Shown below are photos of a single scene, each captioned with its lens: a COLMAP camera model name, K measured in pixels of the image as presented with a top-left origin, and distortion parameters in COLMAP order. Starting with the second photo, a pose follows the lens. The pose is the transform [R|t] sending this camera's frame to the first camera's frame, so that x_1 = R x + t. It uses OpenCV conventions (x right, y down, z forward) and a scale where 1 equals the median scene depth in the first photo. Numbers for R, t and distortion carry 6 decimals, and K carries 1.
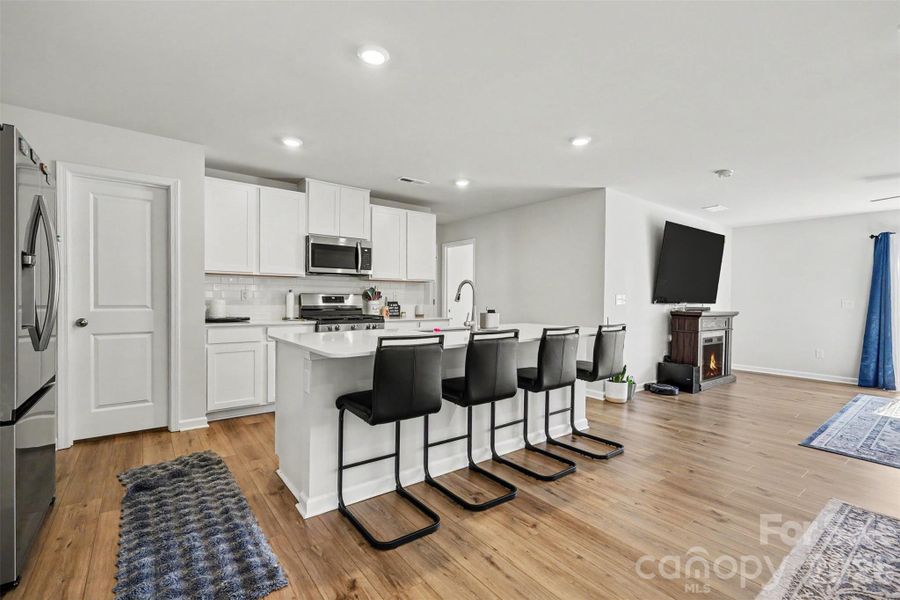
lens RADIAL K [[397.7, 0, 447.1], [0, 397.7, 304.4], [0, 0, 1]] dist [0.004458, -0.000473]
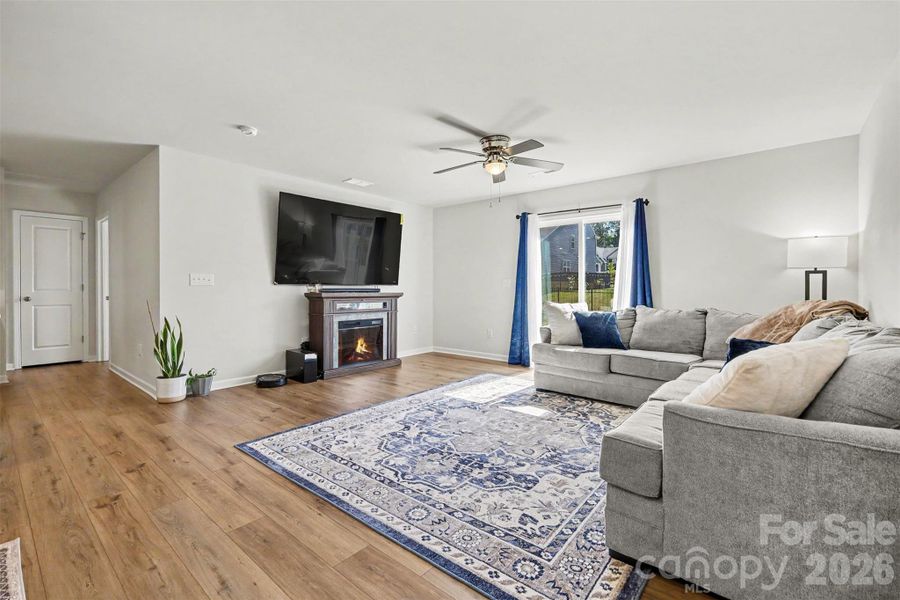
lens RADIAL K [[397.7, 0, 451.1], [0, 397.7, 295.7], [0, 0, 1]] dist [0.004458, -0.000473]
pose [[0.977394, -0.016863, 0.210754, 0.689013], [0.016295, 0.999857, 0.004432, 0.024508], [-0.210799, -0.000897, 0.977529, 0.041665]]
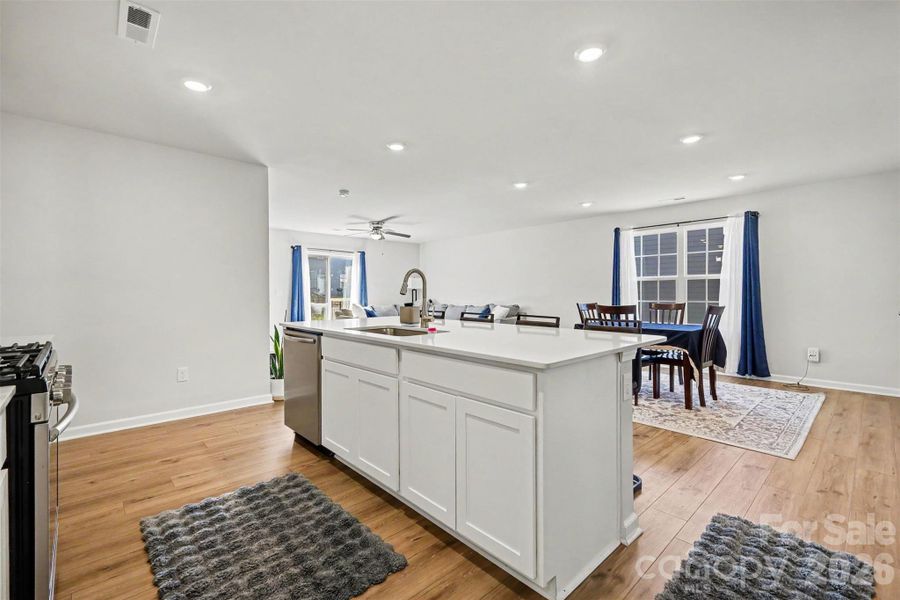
lens RADIAL K [[397.7, 0, 444.3], [0, 397.7, 293.8], [0, 0, 1]] dist [0.004458, -0.000473]
pose [[-0.072143, -0.016040, 0.997265, -0.449938], [0.018856, 0.999670, 0.017443, -0.012286], [-0.997216, 0.020063, -0.071817, 0.554020]]
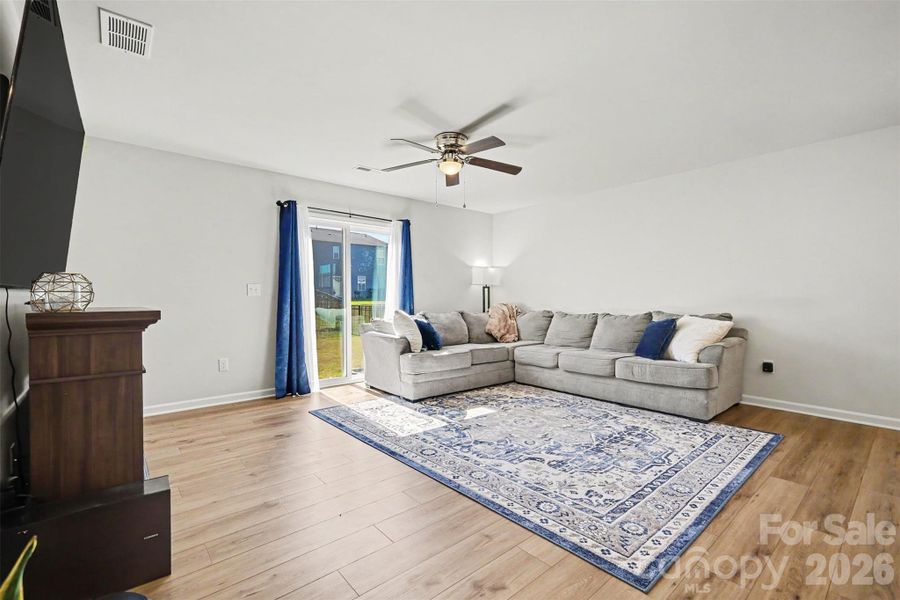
lens RADIAL K [[397.7, 0, 449.2], [0, 397.7, 298.7], [0, 0, 1]] dist [0.004458, -0.000473]
pose [[-0.045649, -0.018130, 0.998793, 0.275729], [0.019171, 0.999635, 0.019021, 0.008113], [-0.998774, 0.020017, -0.045285, 0.716820]]
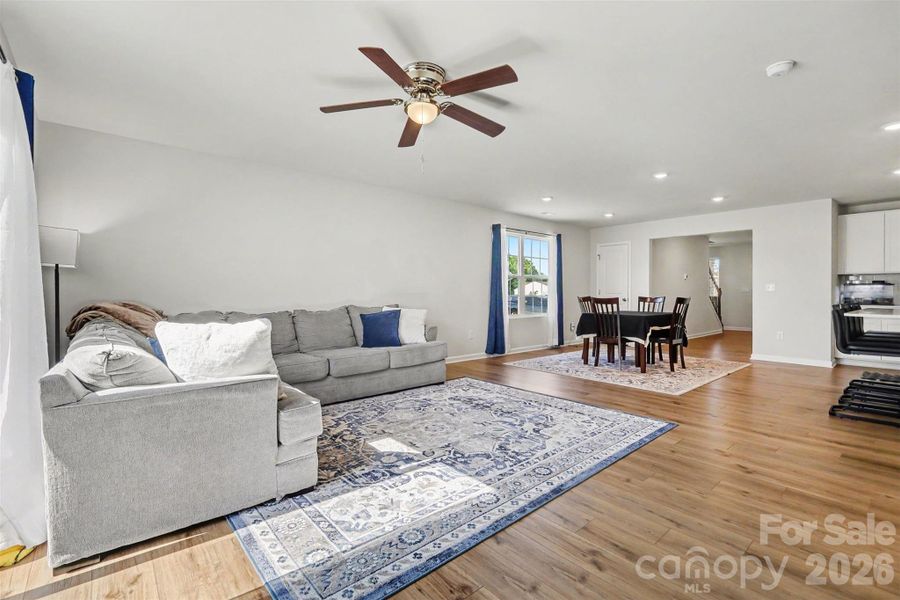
lens RADIAL K [[397.7, 0, 448.6], [0, 397.7, 294.9], [0, 0, 1]] dist [0.004458, -0.000473]
pose [[-0.998667, -0.015896, -0.049100, 0.896050], [-0.016801, 0.999696, 0.018069, 0.012175], [0.048797, 0.018870, -0.998630, 1.145028]]
